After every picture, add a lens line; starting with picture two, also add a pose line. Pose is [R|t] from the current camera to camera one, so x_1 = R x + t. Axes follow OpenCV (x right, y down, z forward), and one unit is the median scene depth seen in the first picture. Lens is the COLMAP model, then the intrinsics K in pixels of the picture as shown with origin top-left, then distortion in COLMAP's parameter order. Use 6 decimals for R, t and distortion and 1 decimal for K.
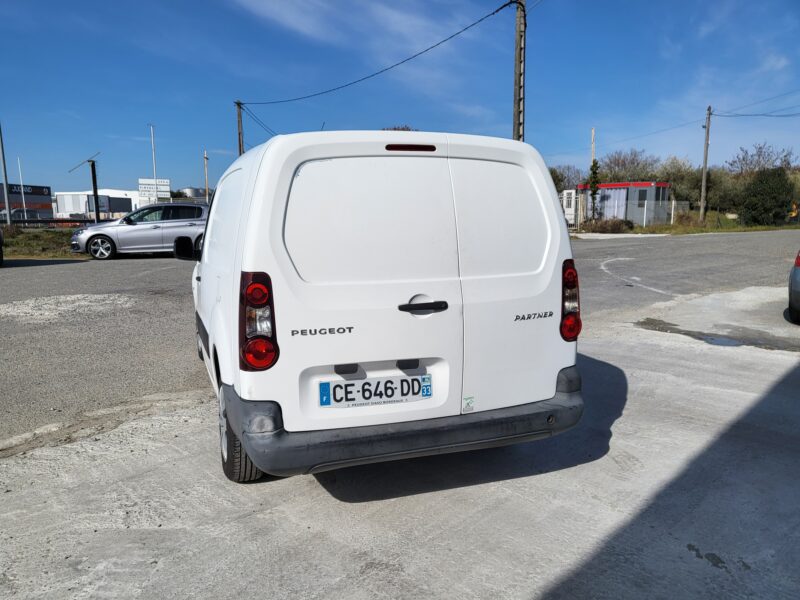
lens RADIAL K [[583.7, 0, 400.0], [0, 583.7, 300.0], [0, 0, 1]] dist [0.025937, 0.010824]
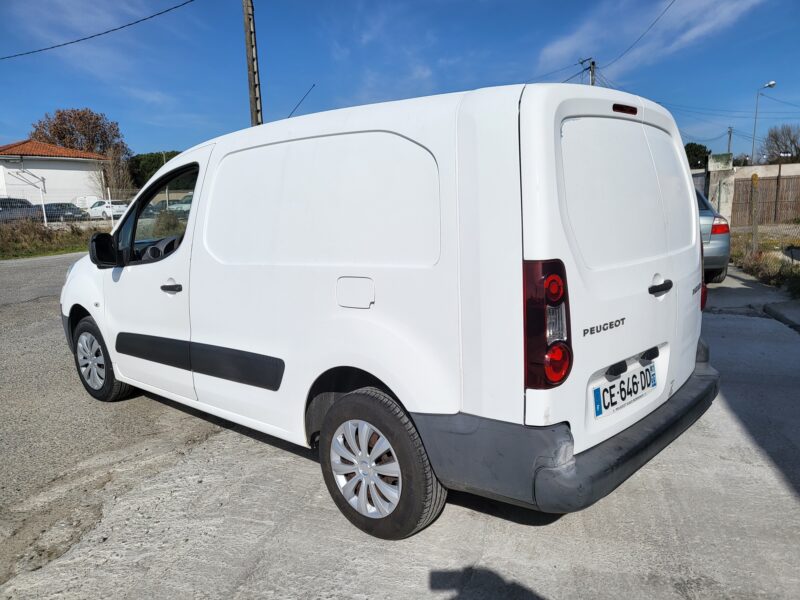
lens RADIAL K [[583.7, 0, 400.0], [0, 583.7, 300.0], [0, 0, 1]] dist [0.025937, 0.010824]
pose [[0.886840, -0.094760, 0.452256, -0.708142], [0.087935, 0.995470, 0.036145, -0.036590], [-0.453632, 0.007714, 0.891156, 0.367578]]
